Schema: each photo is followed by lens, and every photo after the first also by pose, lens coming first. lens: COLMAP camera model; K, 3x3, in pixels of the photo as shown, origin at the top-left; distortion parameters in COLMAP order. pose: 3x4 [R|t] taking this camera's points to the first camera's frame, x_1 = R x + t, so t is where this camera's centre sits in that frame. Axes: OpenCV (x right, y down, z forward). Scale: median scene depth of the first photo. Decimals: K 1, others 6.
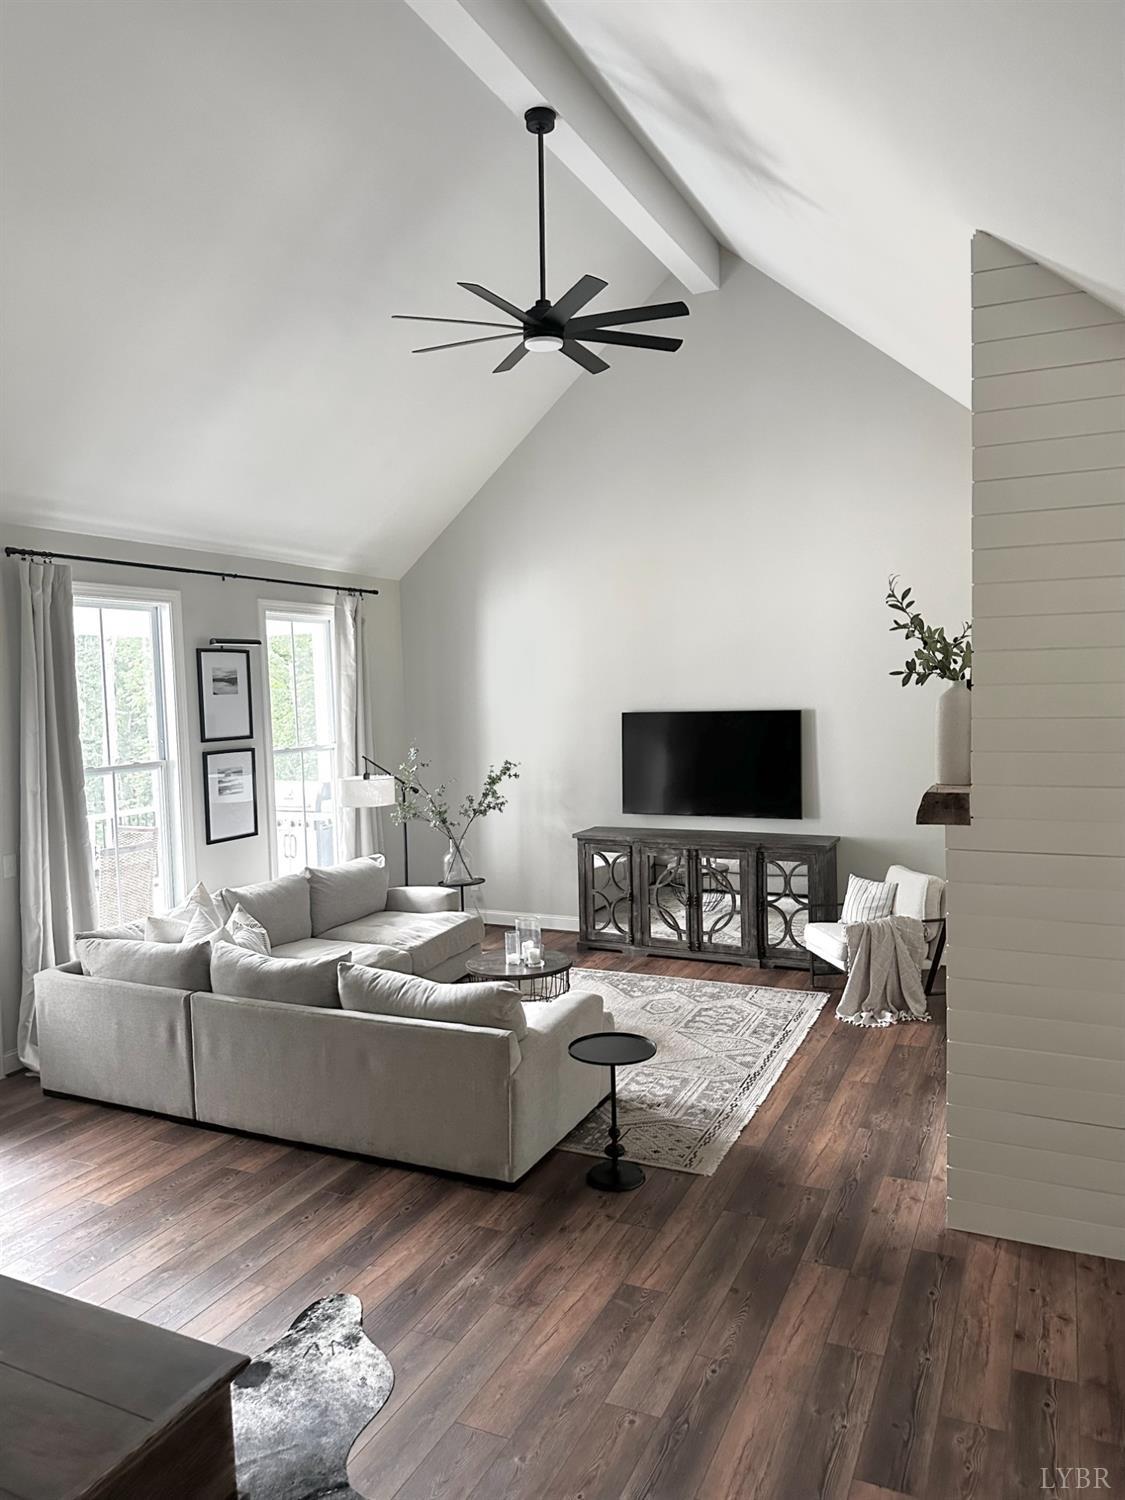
lens RADIAL K [[1061.8, 0, 560.0], [0, 1061.8, 743.4], [0, 0, 1]] dist [0.053743, -0.049625]
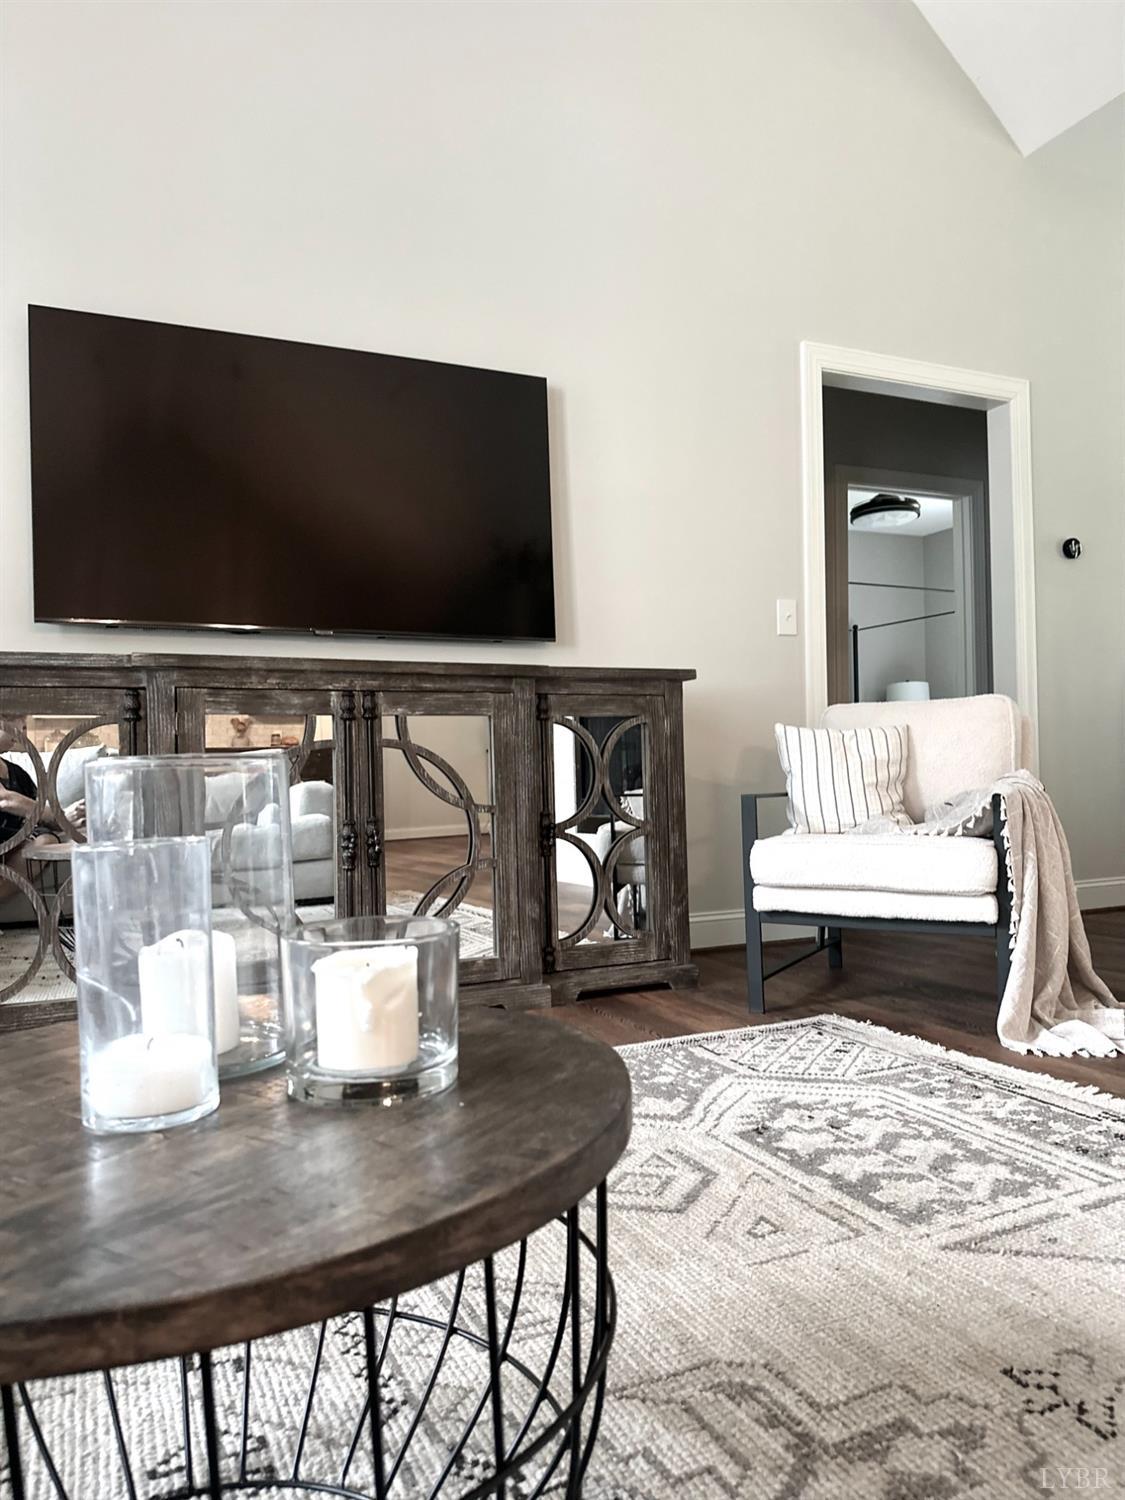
lens RADIAL K [[1061.8, 0, 575.1], [0, 1061.8, 757.8], [0, 0, 1]] dist [0.053743, -0.049625]
pose [[0.642352, 0.018495, 0.766186, -0.094294], [0.051287, 0.996431, -0.067051, 0.158171], [-0.764691, 0.082366, 0.639111, 0.792382]]
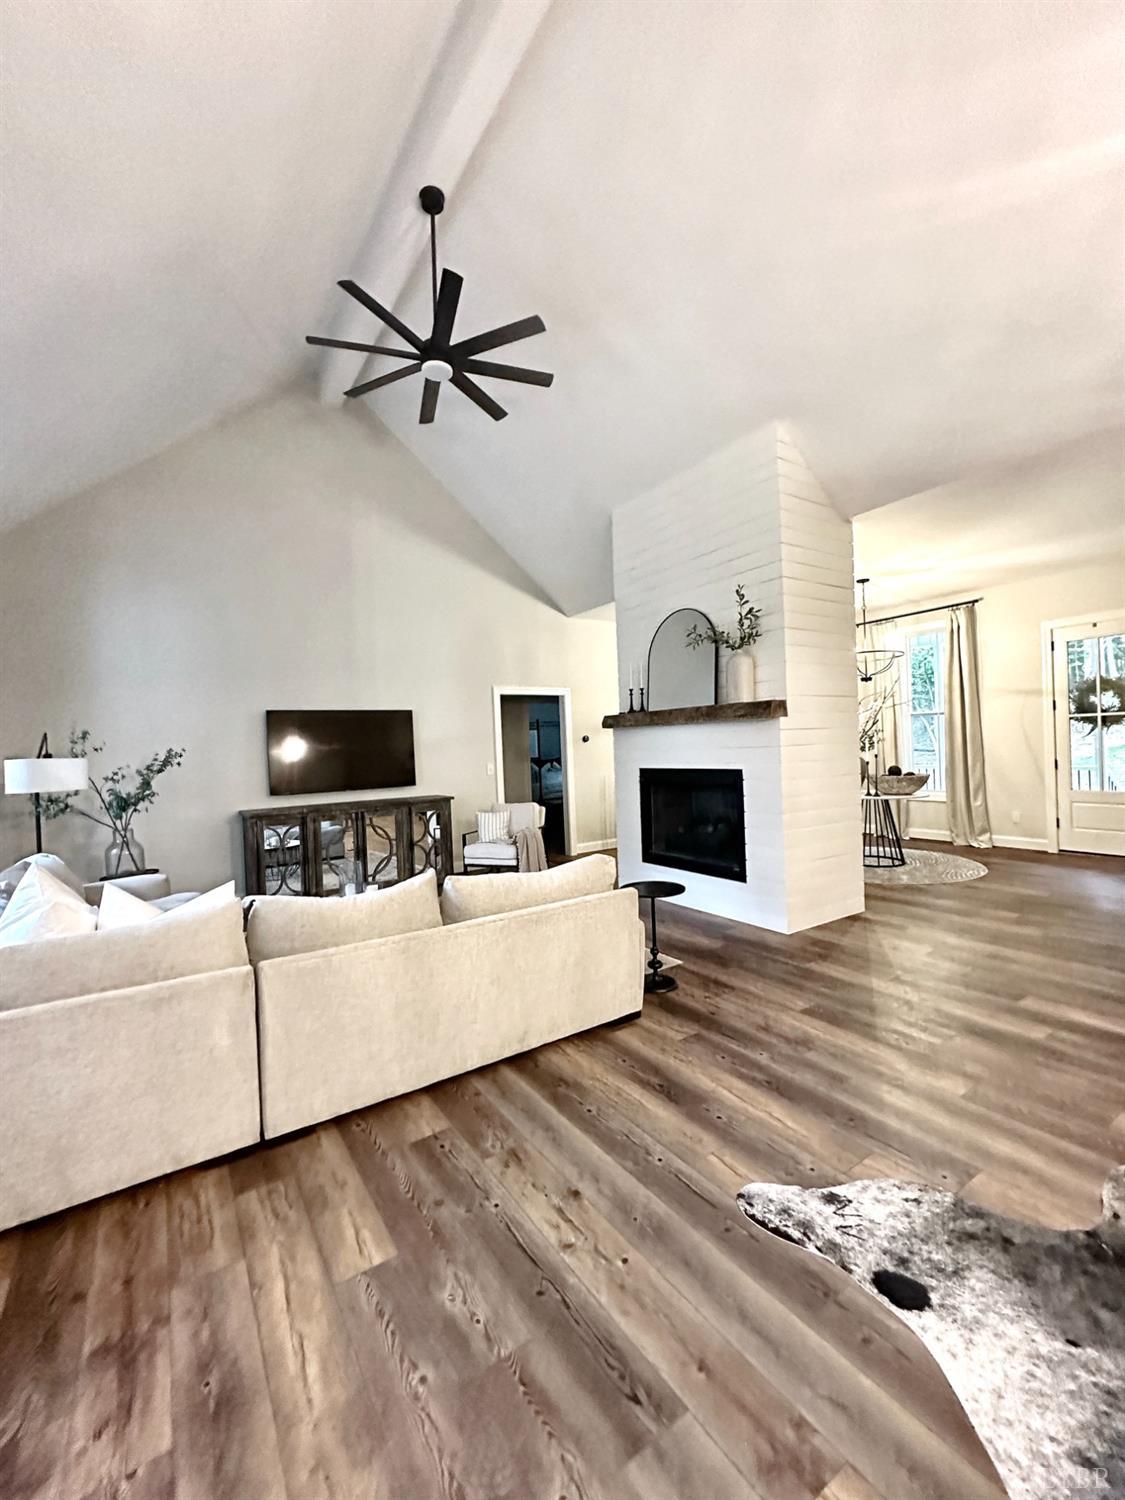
lens RADIAL K [[630.7, 0, 569.9], [0, 630.7, 755.1], [0, 0, 1]] dist [0.003011, 0.000118]
pose [[0.520343, -0.010579, 0.853892, -0.424658], [0.082479, 0.995871, -0.037923, 0.087132], [-0.849965, 0.090162, 0.519067, 0.409328]]
